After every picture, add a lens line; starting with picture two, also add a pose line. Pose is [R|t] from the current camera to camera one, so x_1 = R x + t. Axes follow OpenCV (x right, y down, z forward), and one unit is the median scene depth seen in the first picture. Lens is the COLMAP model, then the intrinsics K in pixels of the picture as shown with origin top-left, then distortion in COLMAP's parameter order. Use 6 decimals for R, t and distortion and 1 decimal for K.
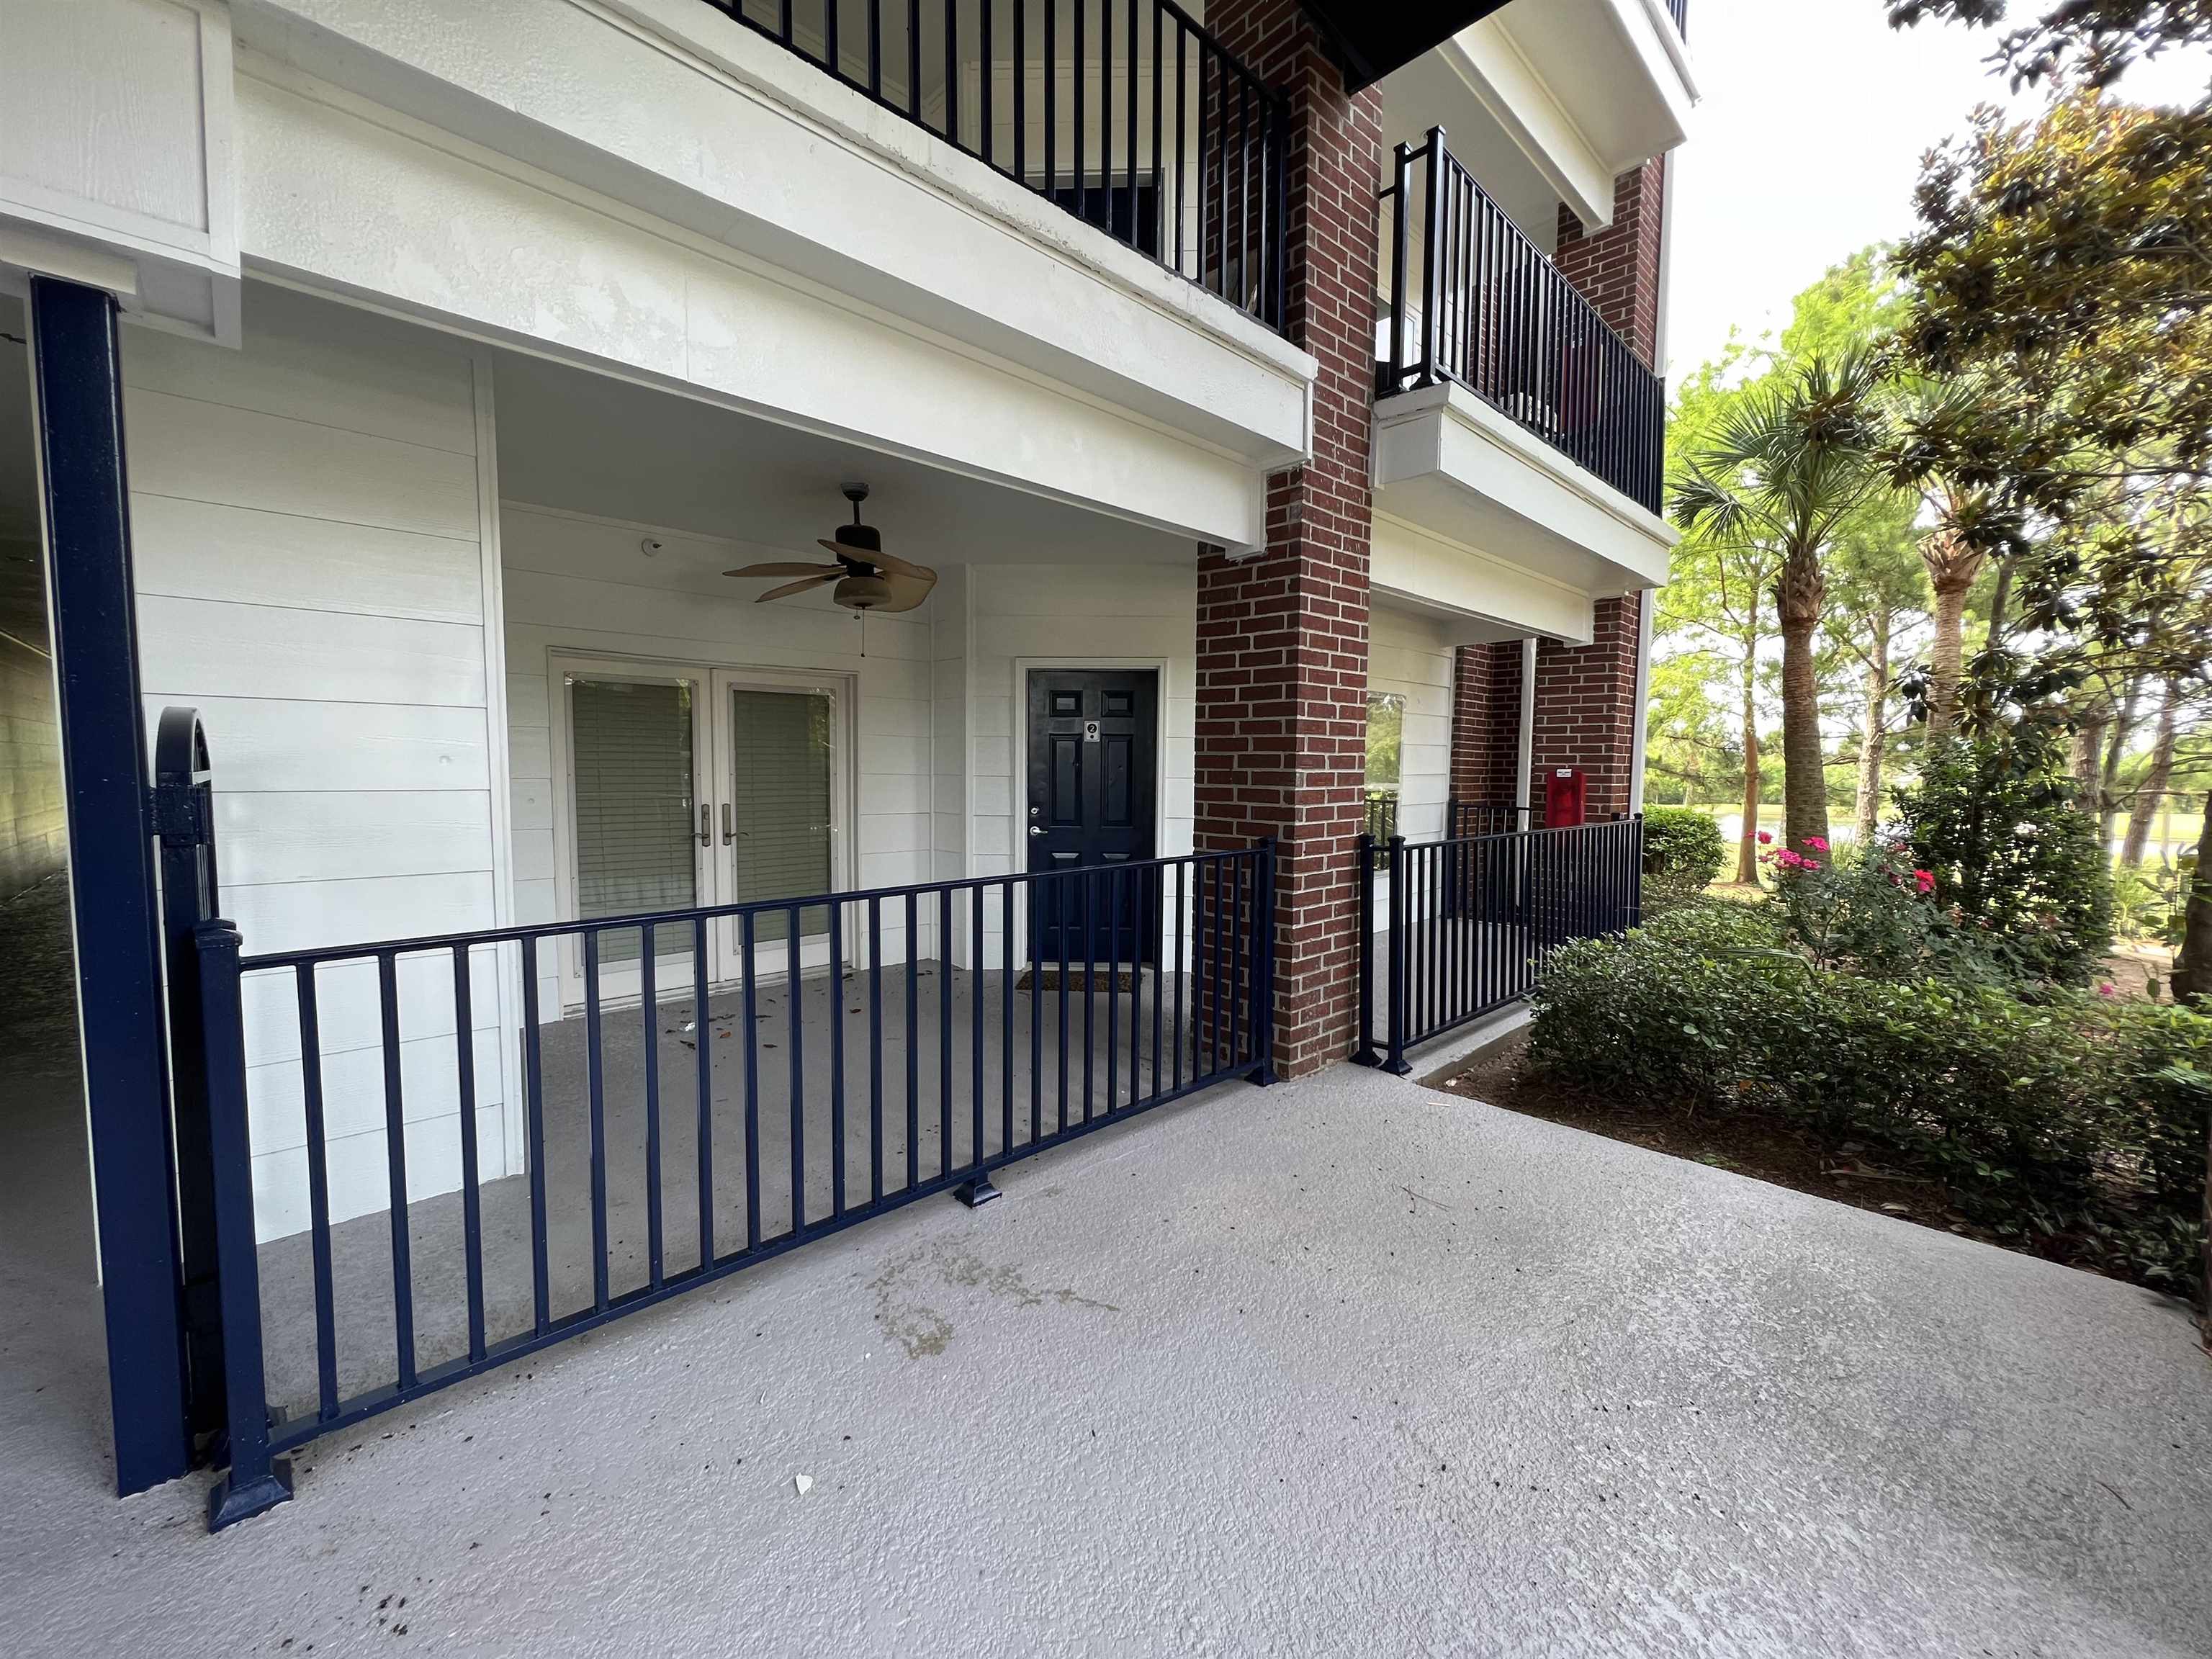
lens RADIAL K [[887.0, 0, 1102.6], [0, 887.0, 822.9], [0, 0, 1]] dist [0.000775, -0.000062]
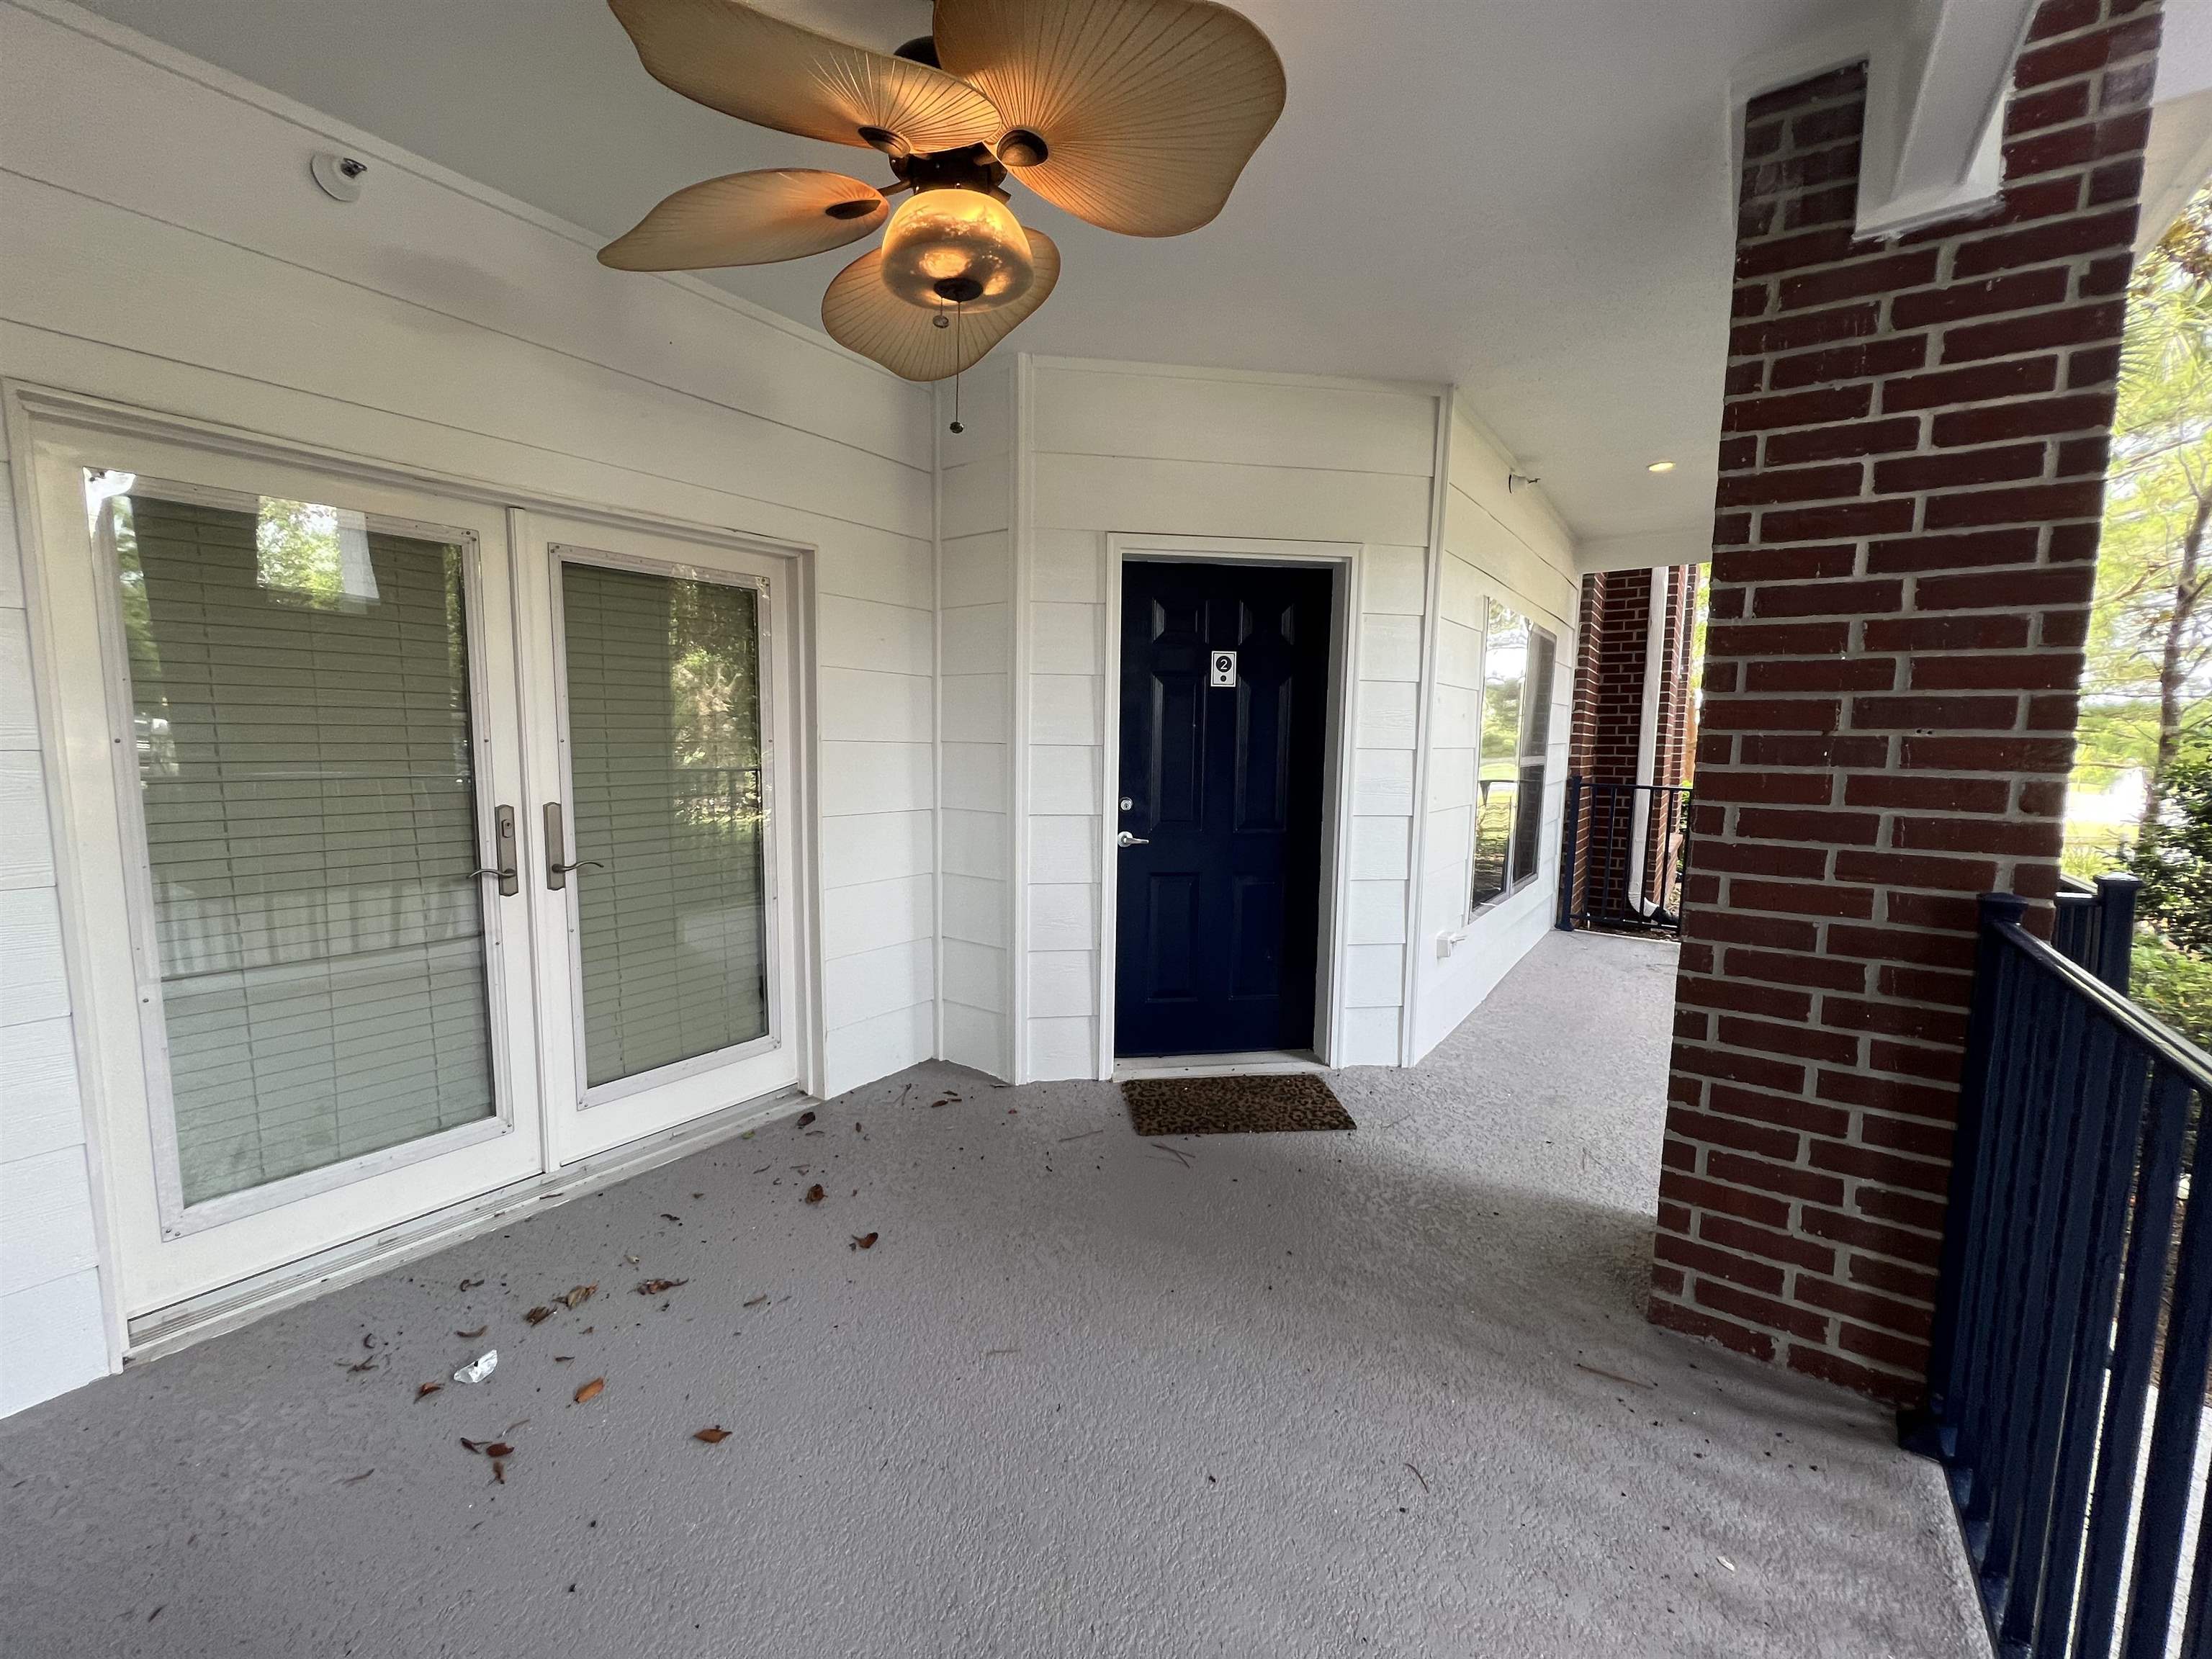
lens RADIAL K [[887.0, 0, 1108.5], [0, 887.0, 825.7], [0, 0, 1]] dist [0.000775, -0.000062]
pose [[0.983027, -0.012652, 0.183026, -0.218304], [0.005202, 0.999140, 0.041127, -0.025816], [-0.183389, -0.039477, 0.982247, 0.478258]]
